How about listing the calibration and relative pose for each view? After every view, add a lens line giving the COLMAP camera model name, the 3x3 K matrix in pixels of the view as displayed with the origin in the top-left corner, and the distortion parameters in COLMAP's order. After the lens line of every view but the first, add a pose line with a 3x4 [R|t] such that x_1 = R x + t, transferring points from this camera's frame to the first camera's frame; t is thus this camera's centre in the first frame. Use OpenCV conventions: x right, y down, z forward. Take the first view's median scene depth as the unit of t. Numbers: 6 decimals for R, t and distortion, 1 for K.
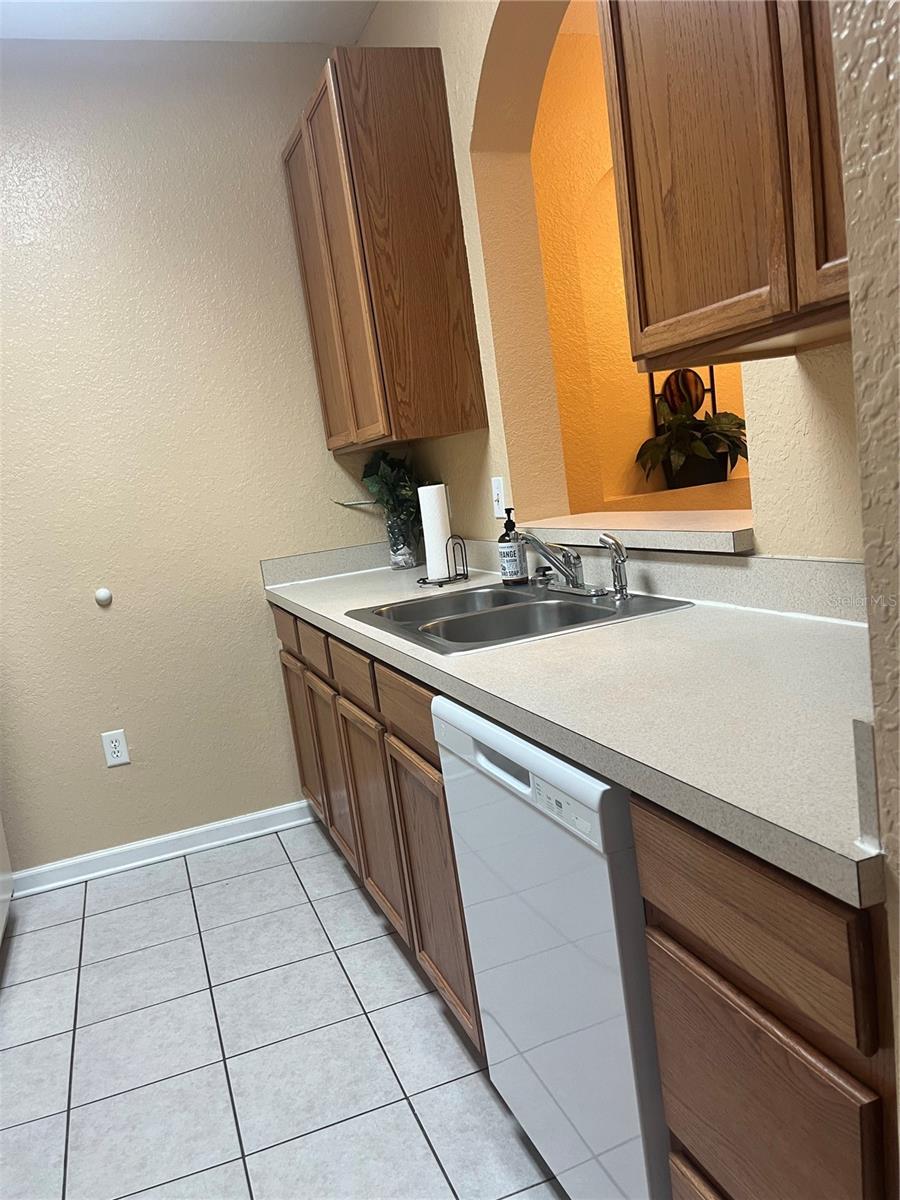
lens RADIAL K [[901.8, 0, 422.0], [0, 901.8, 617.8], [0, 0, 1]] dist [0.058368, -0.072247]
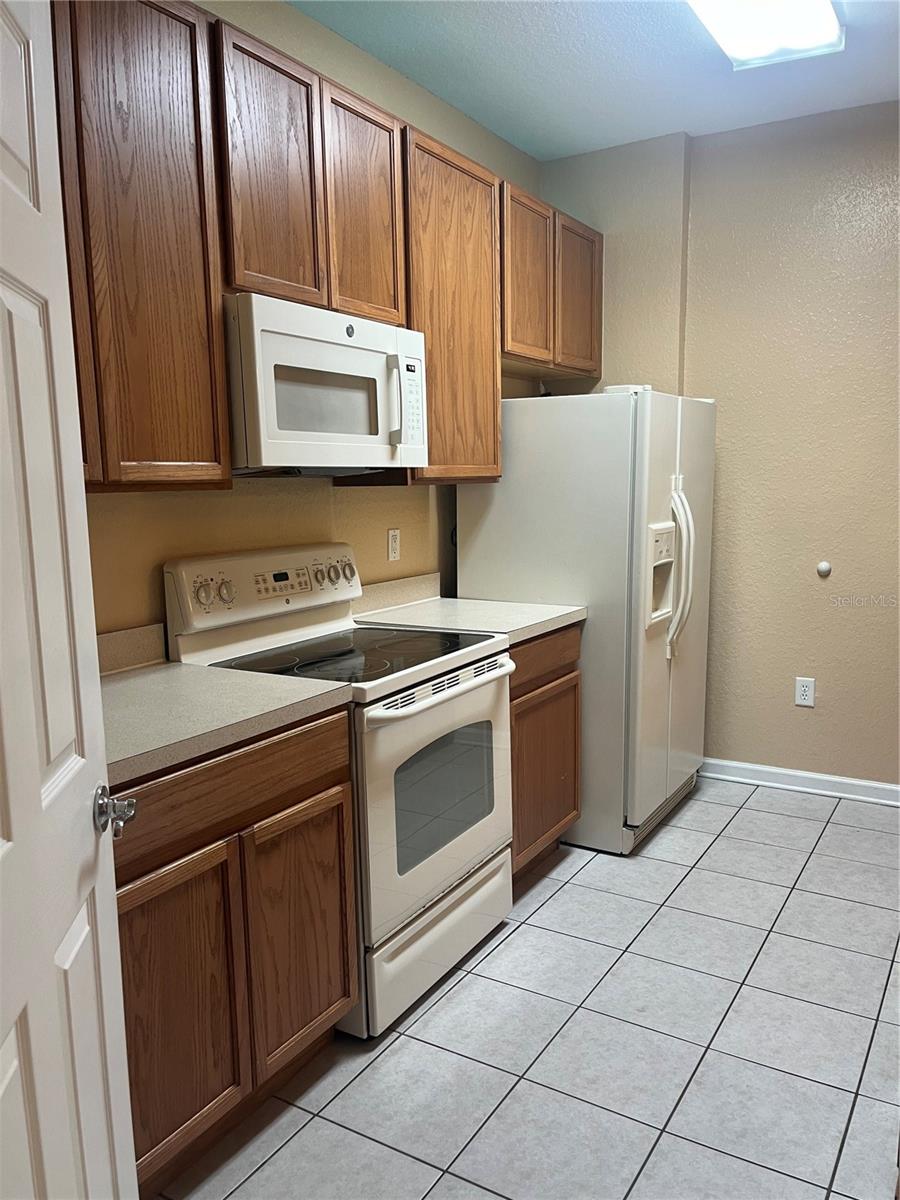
lens RADIAL K [[901.8, 0, 451.9], [0, 901.8, 602.9], [0, 0, 1]] dist [0.058368, -0.072247]
pose [[0.631704, 0.223701, -0.742232, 0.246502], [-0.183178, 0.973420, 0.137478, -0.054977], [0.753257, 0.049115, 0.655890, -0.167192]]
